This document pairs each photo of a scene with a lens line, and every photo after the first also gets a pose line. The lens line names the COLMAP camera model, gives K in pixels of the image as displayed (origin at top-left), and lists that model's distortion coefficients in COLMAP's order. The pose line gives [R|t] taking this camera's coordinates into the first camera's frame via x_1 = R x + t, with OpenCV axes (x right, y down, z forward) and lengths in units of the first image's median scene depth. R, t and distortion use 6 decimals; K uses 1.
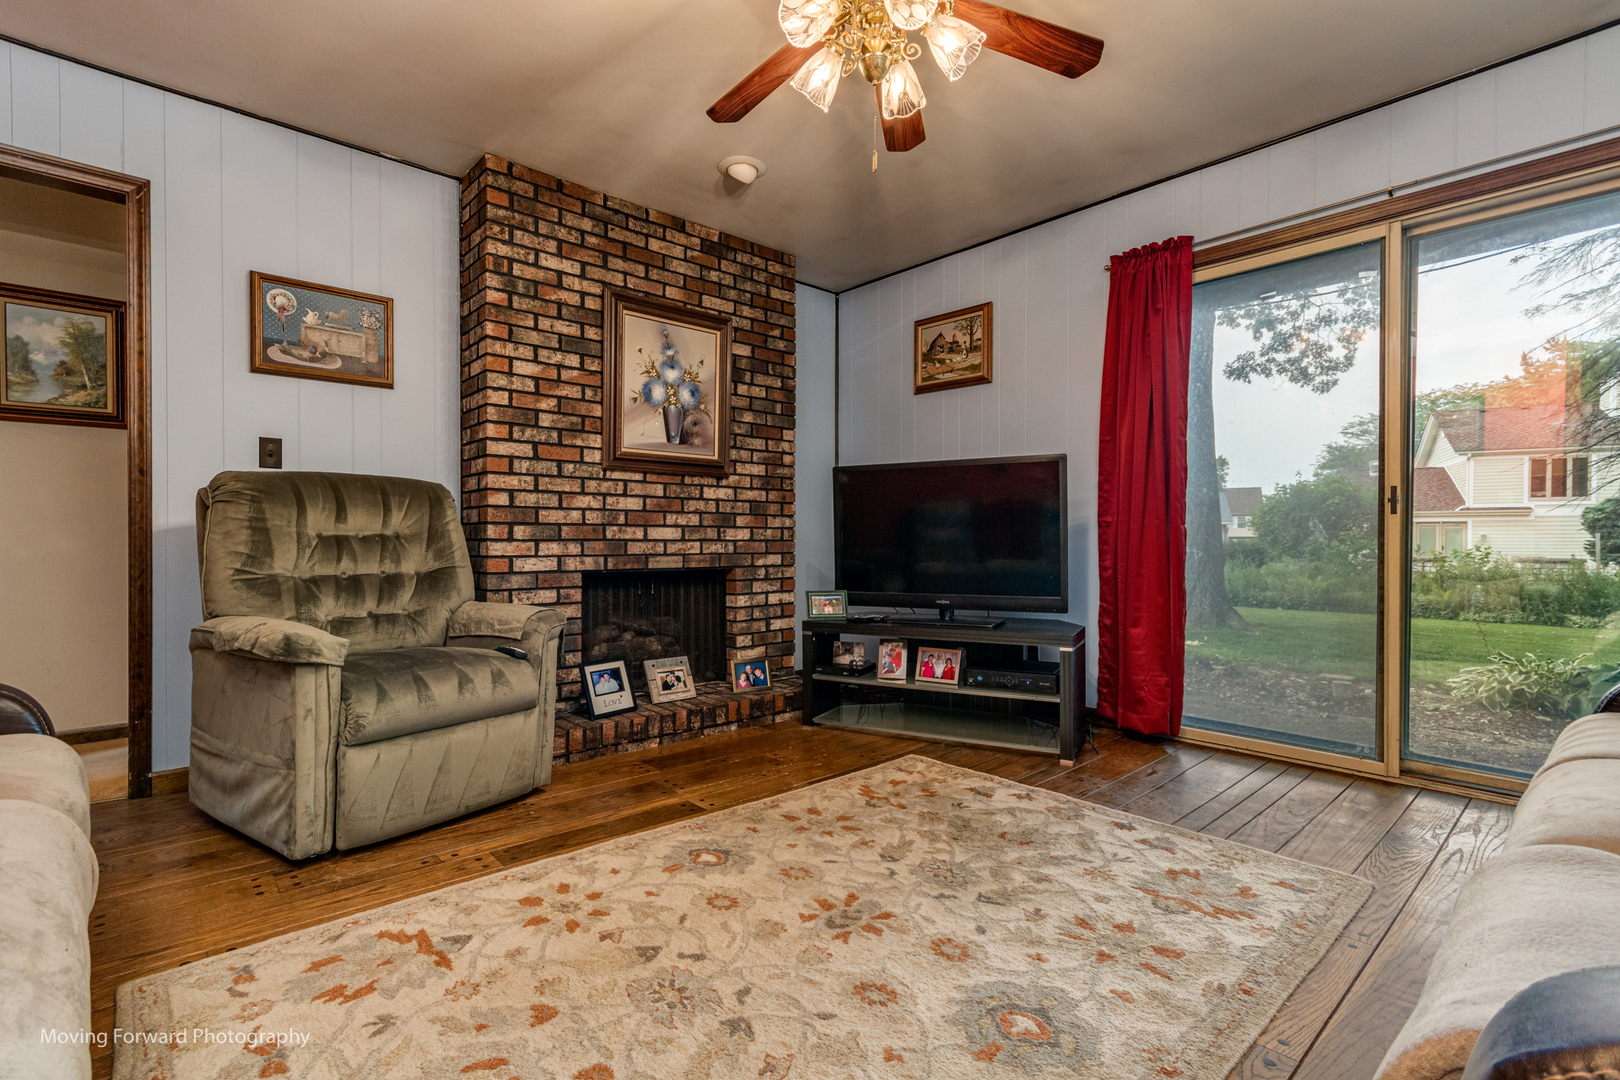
lens RADIAL K [[757.7, 0, 800.5], [0, 757.7, 548.5], [0, 0, 1]] dist [0.003472, -0.000093]
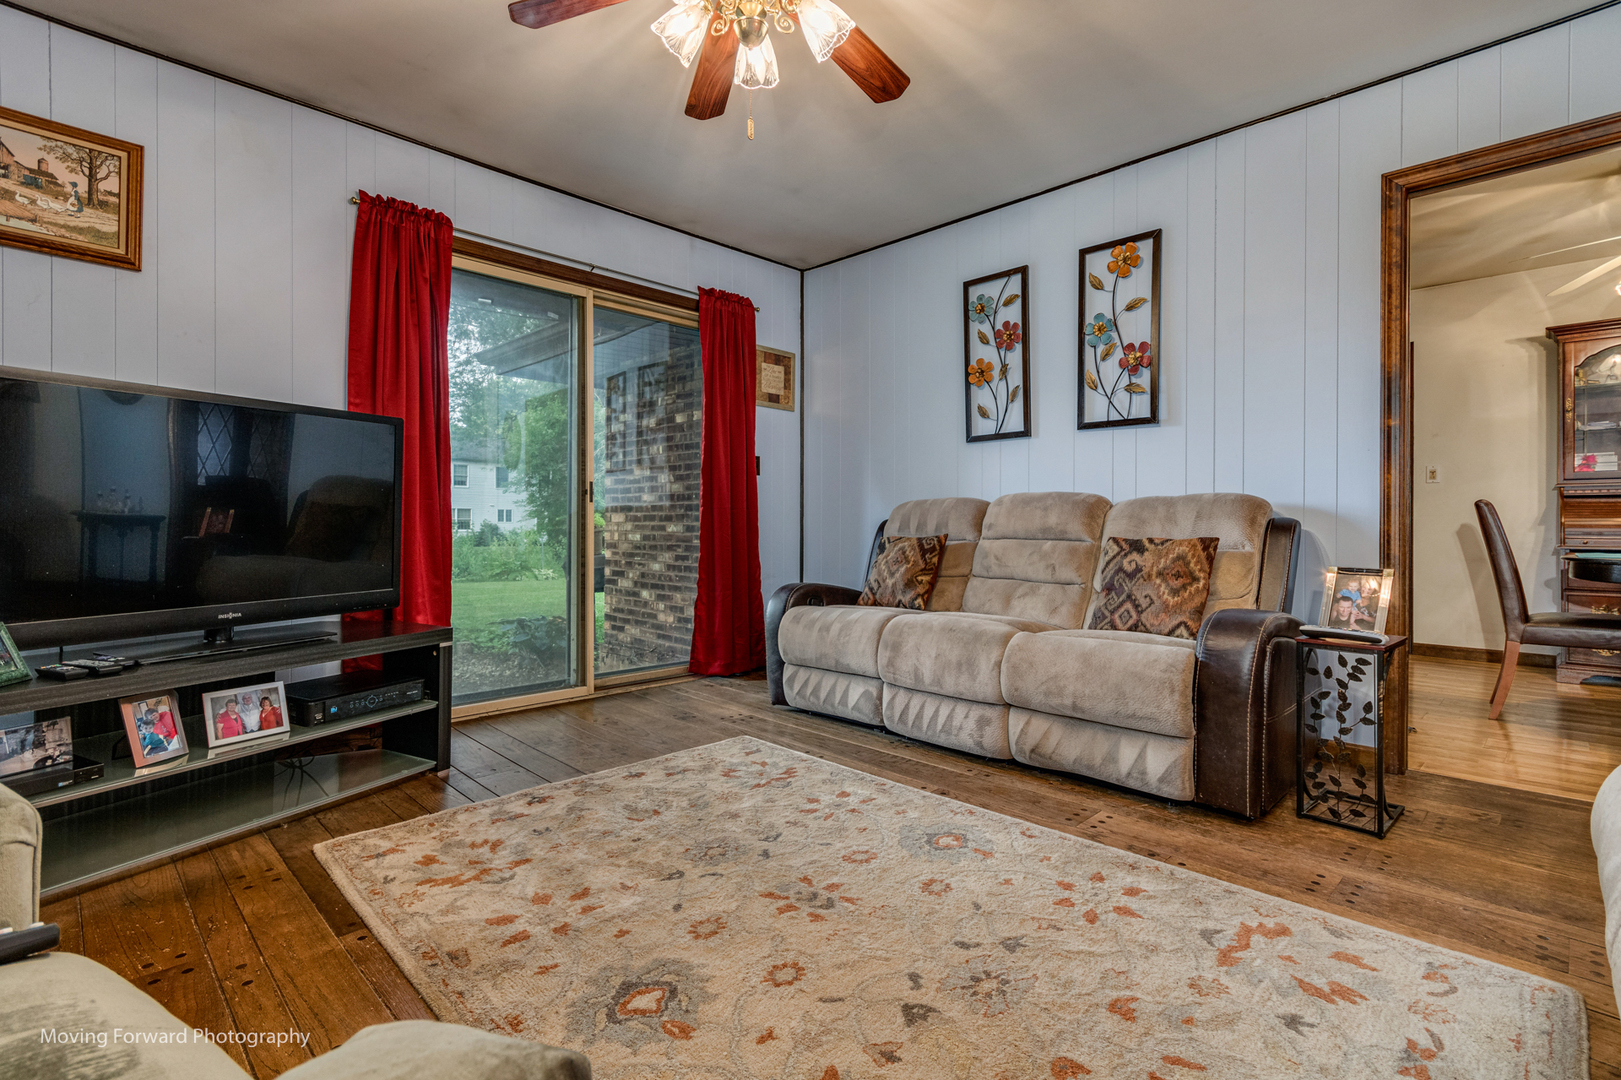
lens RADIAL K [[758.2, 0, 811.8], [0, 758.2, 522.6], [0, 0, 1]] dist [0.003472, -0.000093]
pose [[-0.060469, 0.000072, 0.998170, -0.552135], [0.005792, 0.999983, 0.000279, -0.006190], [-0.998153, 0.005798, -0.060469, 0.621617]]
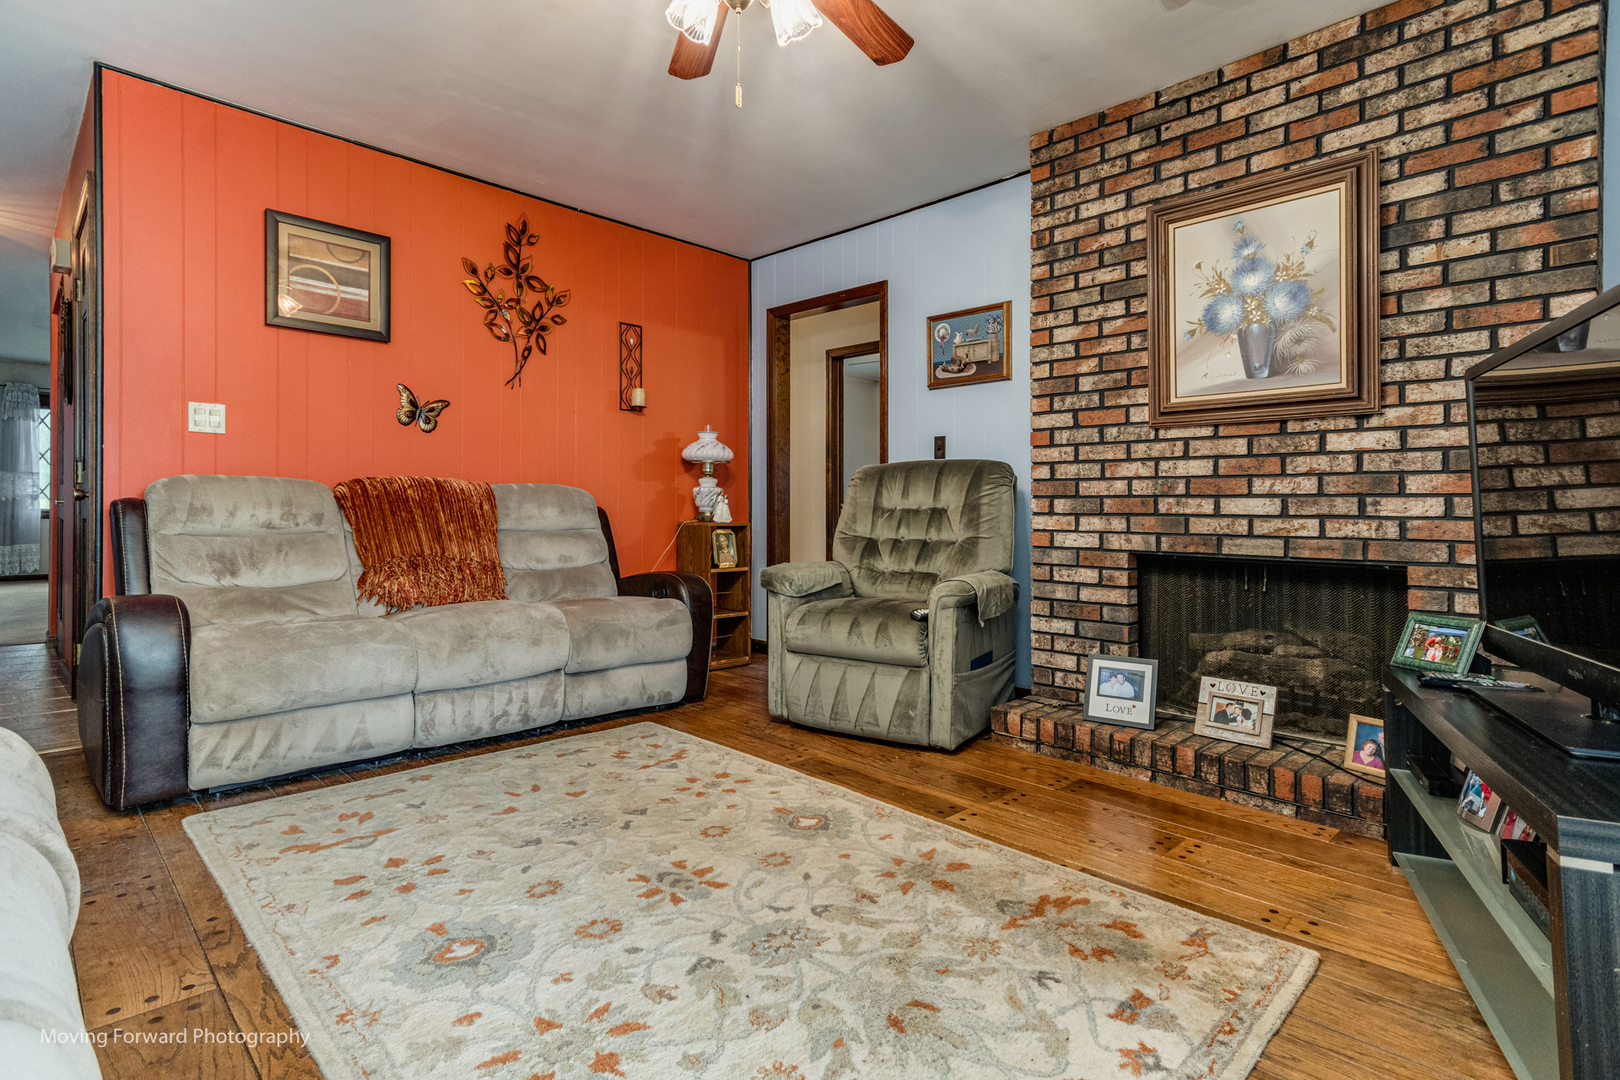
lens RADIAL K [[819.9, 0, 800.0], [0, 819.9, 517.0], [0, 0, 1]] dist [0.014673, 0.003133]
pose [[0.037065, 0.007358, -0.999286, 0.685445], [-0.020438, 0.999769, 0.006604, -0.007642], [0.999104, 0.020179, 0.037207, 0.654435]]
